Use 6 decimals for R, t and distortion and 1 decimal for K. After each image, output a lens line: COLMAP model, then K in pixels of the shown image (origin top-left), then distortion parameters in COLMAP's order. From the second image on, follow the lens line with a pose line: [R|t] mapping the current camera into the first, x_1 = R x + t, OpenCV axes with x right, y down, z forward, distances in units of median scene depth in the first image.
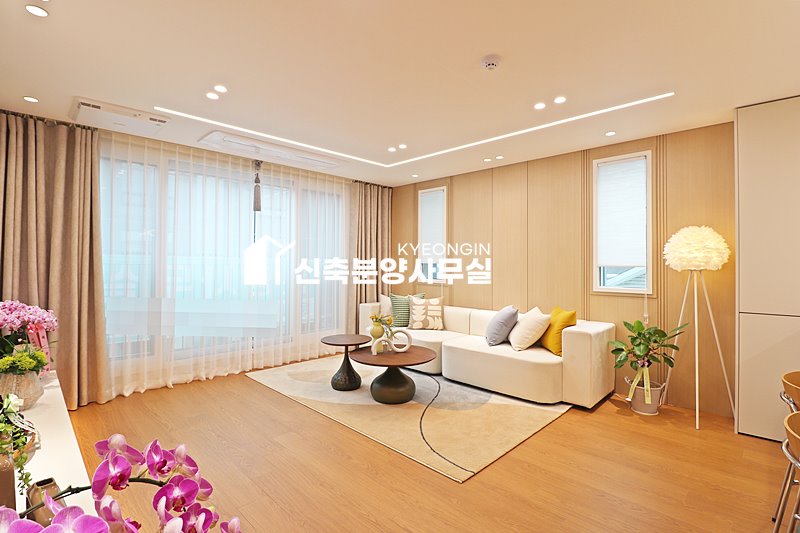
lens RADIAL K [[374.7, 0, 400.7], [0, 374.7, 259.9], [0, 0, 1]] dist [-0.002037, -0.010479]
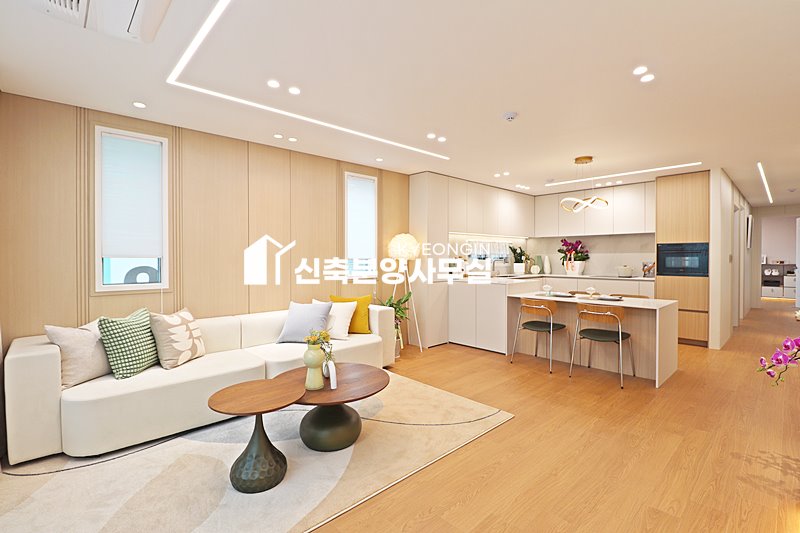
lens RADIAL K [[374.7, 0, 400.7], [0, 374.7, 259.9], [0, 0, 1]] dist [-0.002037, -0.010479]
pose [[0.037441, -0.012023, 0.999226, -0.697132], [-0.004981, 0.999913, 0.012218, 0.004520], [-0.999286, -0.005434, 0.037378, 0.777077]]
